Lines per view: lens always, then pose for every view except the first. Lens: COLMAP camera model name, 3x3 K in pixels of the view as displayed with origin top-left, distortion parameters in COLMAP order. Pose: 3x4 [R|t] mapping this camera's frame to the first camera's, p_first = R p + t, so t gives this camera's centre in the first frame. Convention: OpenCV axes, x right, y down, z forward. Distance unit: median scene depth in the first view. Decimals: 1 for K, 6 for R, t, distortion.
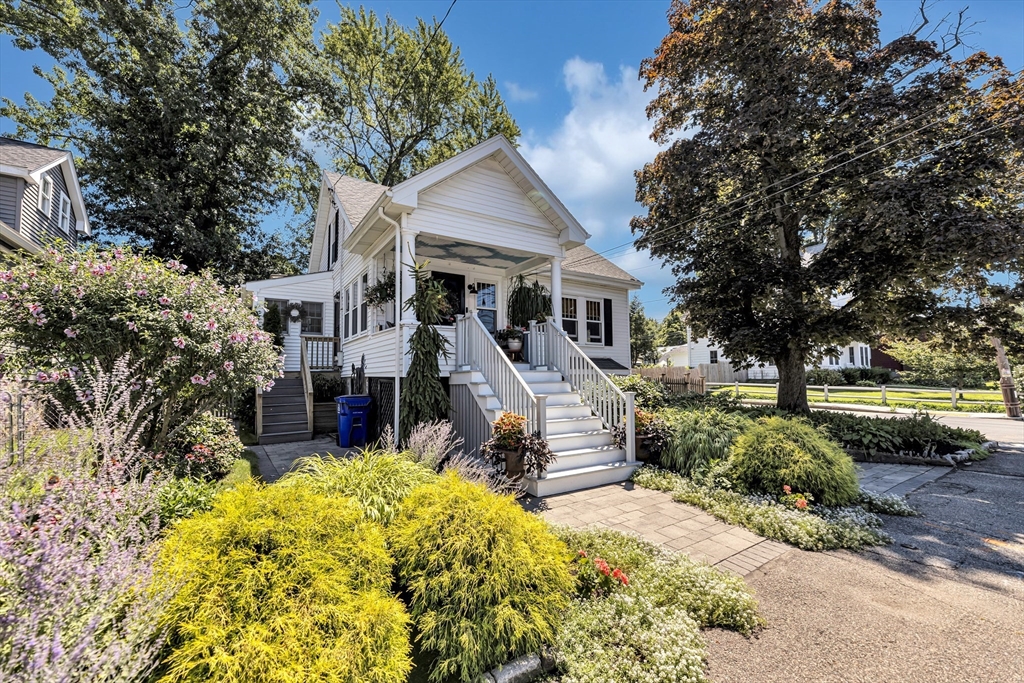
lens RADIAL K [[410.2, 0, 510.6], [0, 410.2, 344.0], [0, 0, 1]] dist [0.011438, 0.000094]
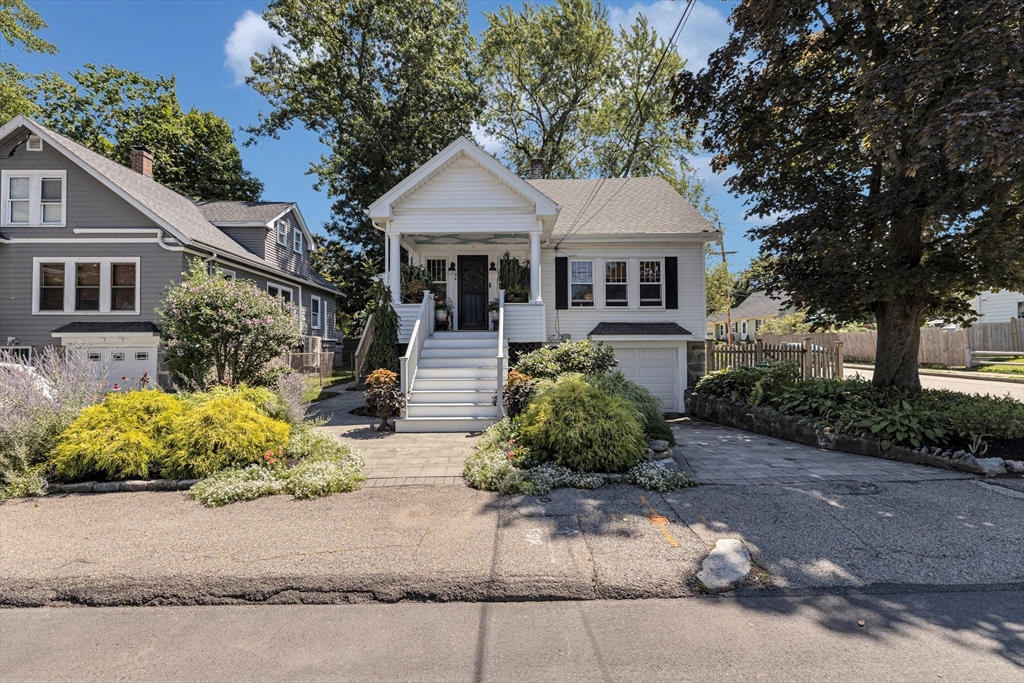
lens RADIAL K [[410.2, 0, 510.6], [0, 410.2, 344.0], [0, 0, 1]] dist [0.011438, 0.000094]
pose [[0.854618, 0.005576, -0.519227, 0.543993], [0.041812, 0.995956, 0.079516, -0.006081], [0.517571, -0.089666, 0.850929, 0.022458]]
